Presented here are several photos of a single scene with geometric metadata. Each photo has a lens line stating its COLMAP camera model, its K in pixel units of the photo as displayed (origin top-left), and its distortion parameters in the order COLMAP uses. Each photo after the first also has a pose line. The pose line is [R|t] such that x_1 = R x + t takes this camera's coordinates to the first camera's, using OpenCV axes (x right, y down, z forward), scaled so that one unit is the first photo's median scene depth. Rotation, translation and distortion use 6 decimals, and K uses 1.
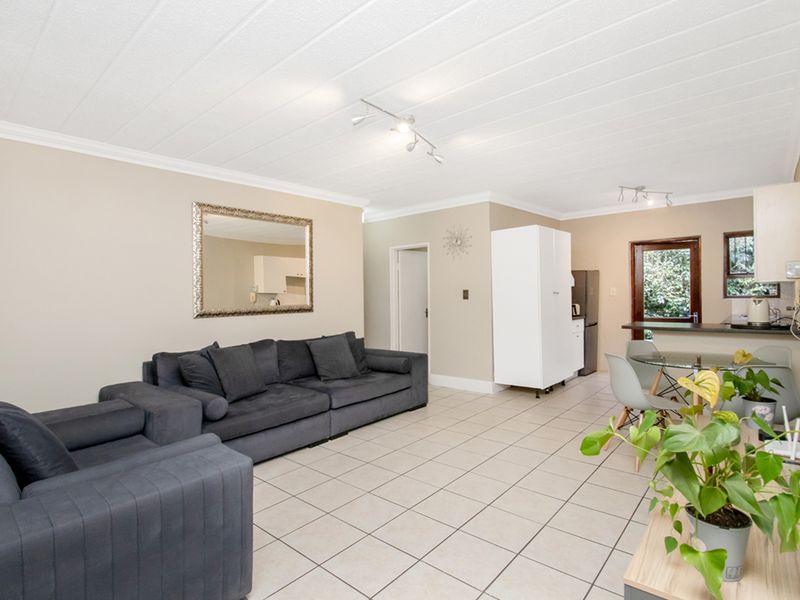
lens RADIAL K [[431.1, 0, 400.0], [0, 431.1, 300.0], [0, 0, 1]] dist [-0.000488, -0.001268]
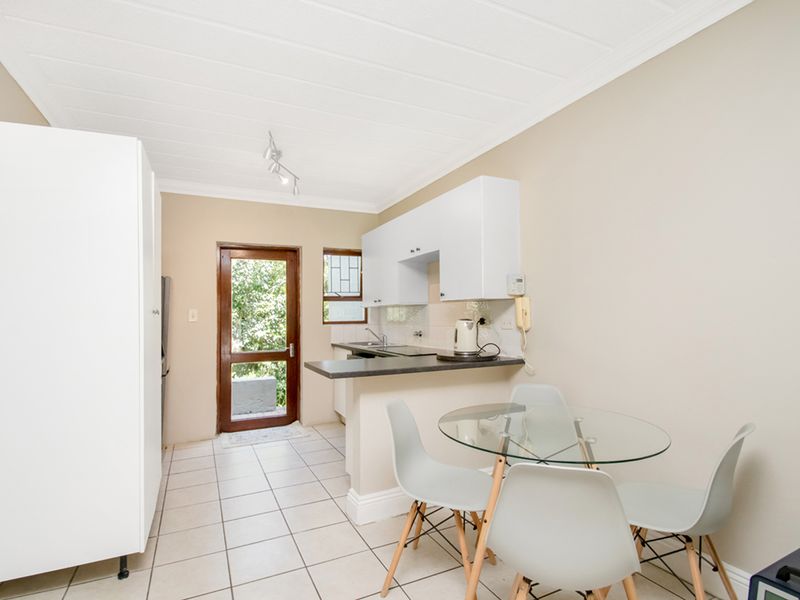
lens RADIAL K [[426.2, 0, 400.0], [0, 426.2, 300.0], [0, 0, 1]] dist [-0.000555, -0.000001]
pose [[0.403847, 0.041141, 0.913901, 0.050668], [0.026980, 0.998018, -0.056849, -0.000556], [-0.914429, 0.047615, 0.401936, 0.506498]]
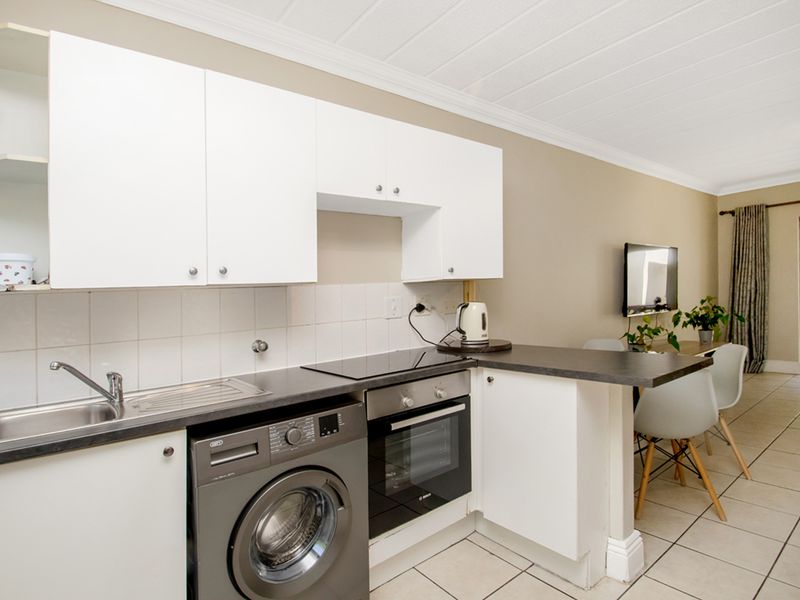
lens RADIAL K [[426.2, 0, 400.0], [0, 426.2, 300.0], [0, 0, 1]] dist [-0.000555, -0.000001]
pose [[-0.977248, 0.063363, 0.202416, 0.514523], [0.069705, 0.997270, 0.024351, -0.021368], [-0.200321, 0.037907, -0.978997, 1.050746]]
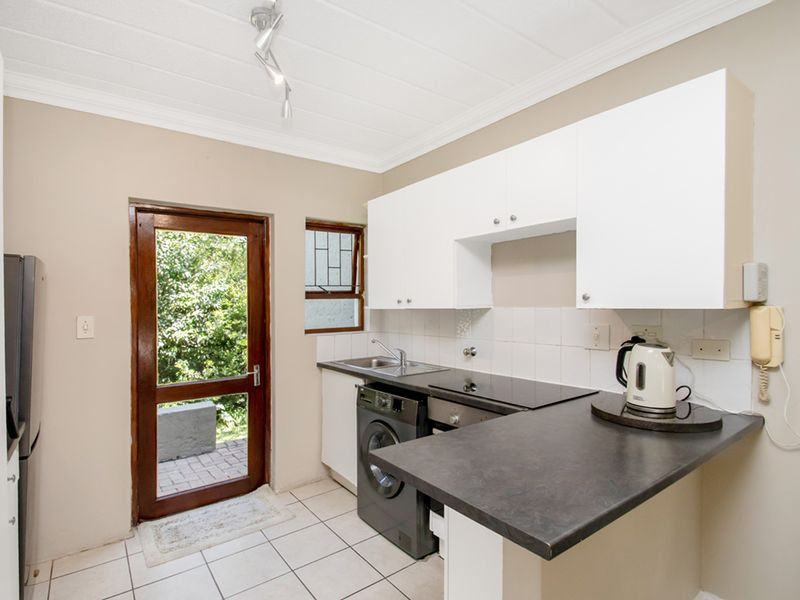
lens RADIAL K [[431.1, 0, 400.0], [0, 431.1, 300.0], [0, 0, 1]] dist [-0.000488, -0.001268]
pose [[0.228880, 0.019387, 0.973262, 0.231124], [0.027477, 0.999275, -0.026367, -0.029636], [-0.973067, 0.032777, 0.228182, 0.723461]]
